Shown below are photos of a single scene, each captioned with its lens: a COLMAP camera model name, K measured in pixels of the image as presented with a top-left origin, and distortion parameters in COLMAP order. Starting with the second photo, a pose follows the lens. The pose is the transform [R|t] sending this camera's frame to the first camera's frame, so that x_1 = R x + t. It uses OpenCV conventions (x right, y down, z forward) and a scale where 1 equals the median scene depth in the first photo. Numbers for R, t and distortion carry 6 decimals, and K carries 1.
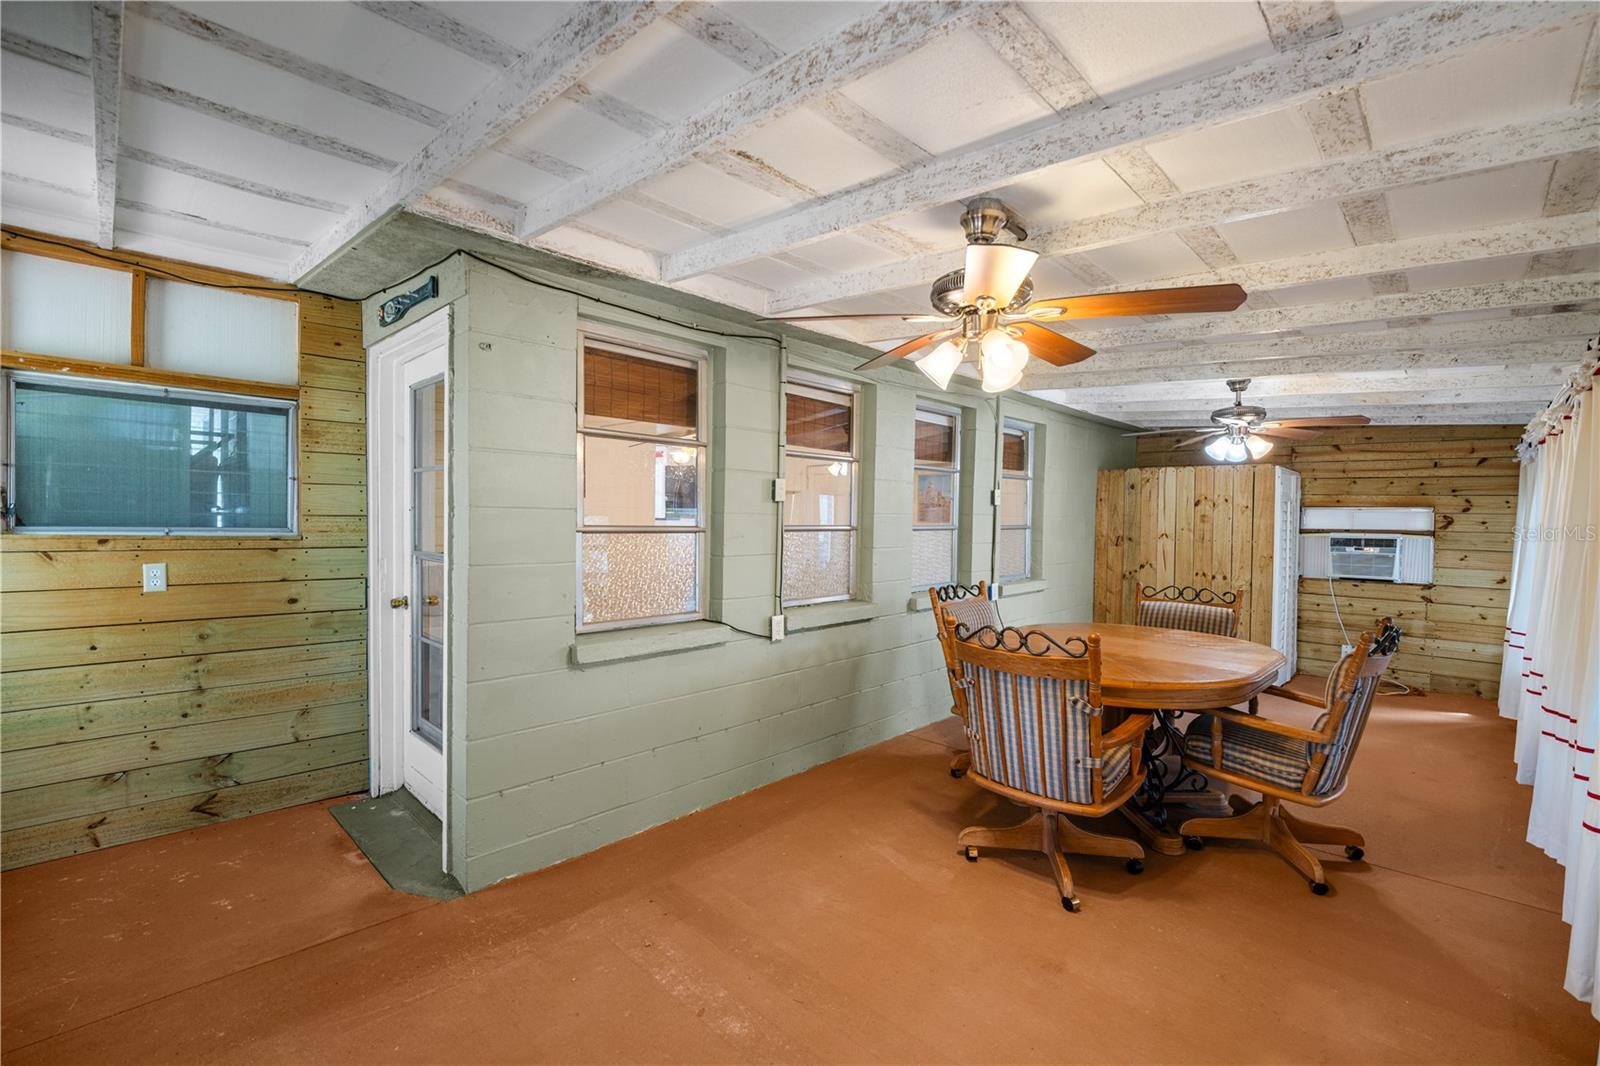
lens RADIAL K [[713.8, 0, 802.6], [0, 713.8, 531.3], [0, 0, 1]] dist [-0.001183, -0.000084]
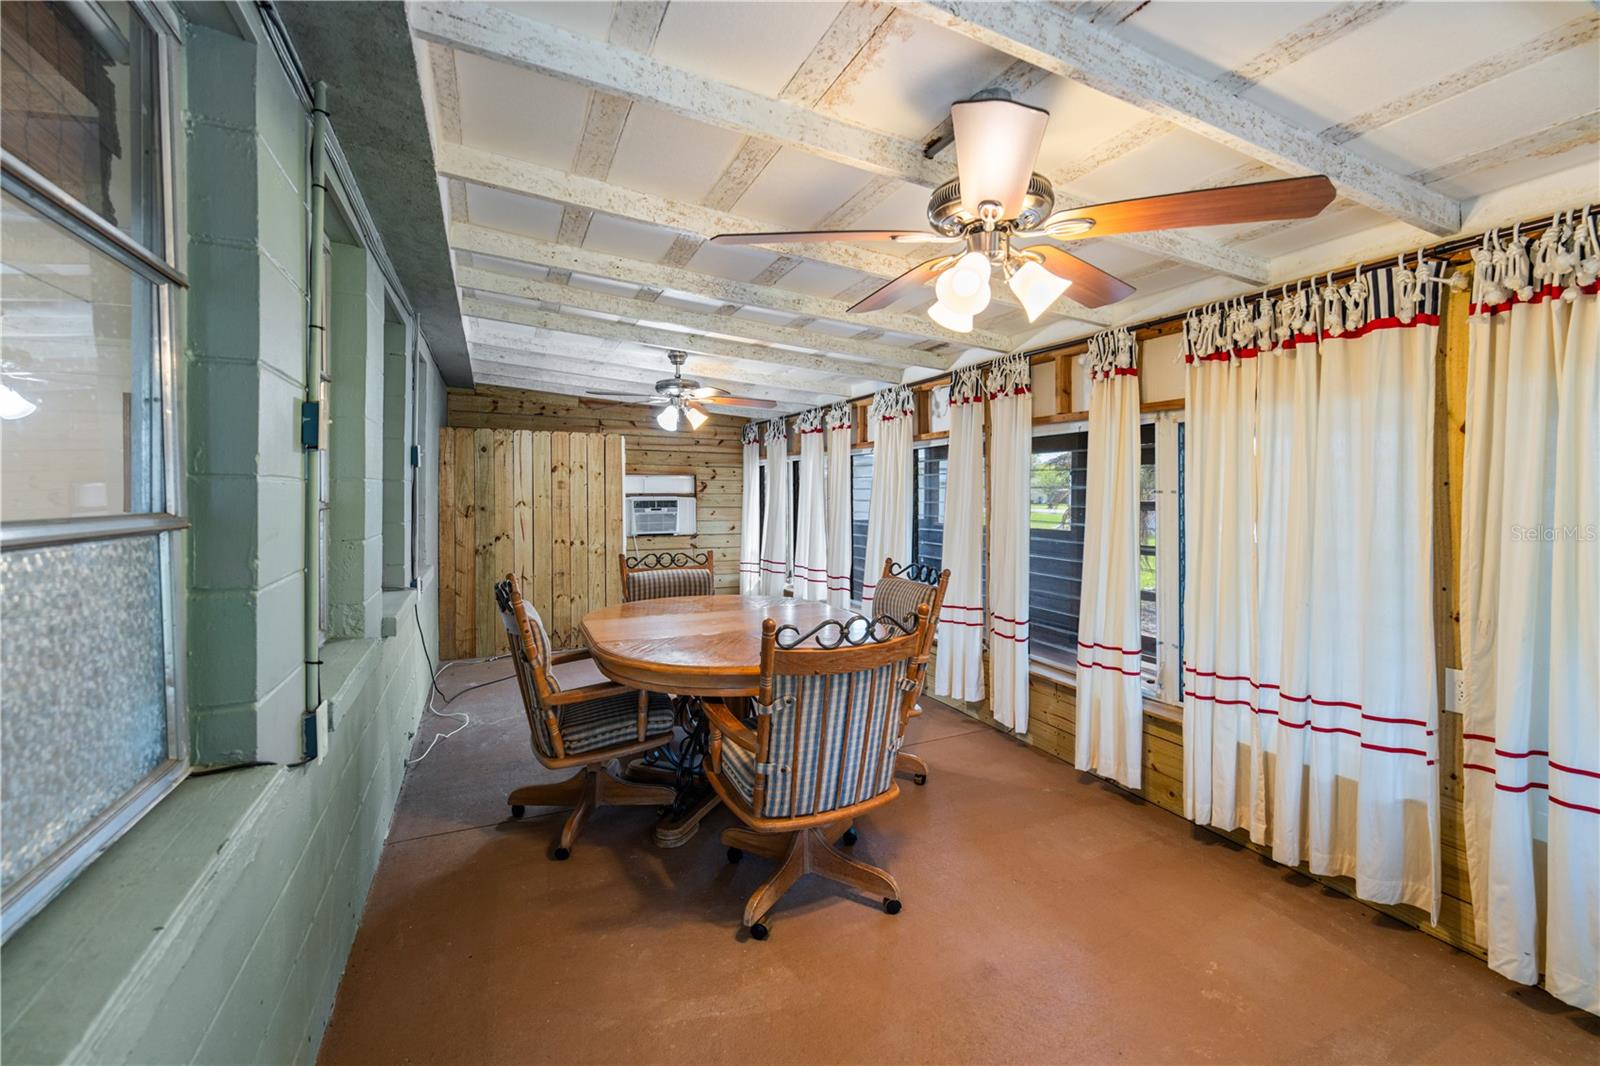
lens RADIAL K [[675.8, 0, 847.1], [0, 675.8, 495.6], [0, 0, 1]] dist [0.002172, 0.000741]
pose [[0.332138, -0.020339, 0.943011, -0.190797], [0.022831, 0.999648, 0.013519, -0.006672], [-0.942954, 0.017040, 0.332486, 0.319358]]
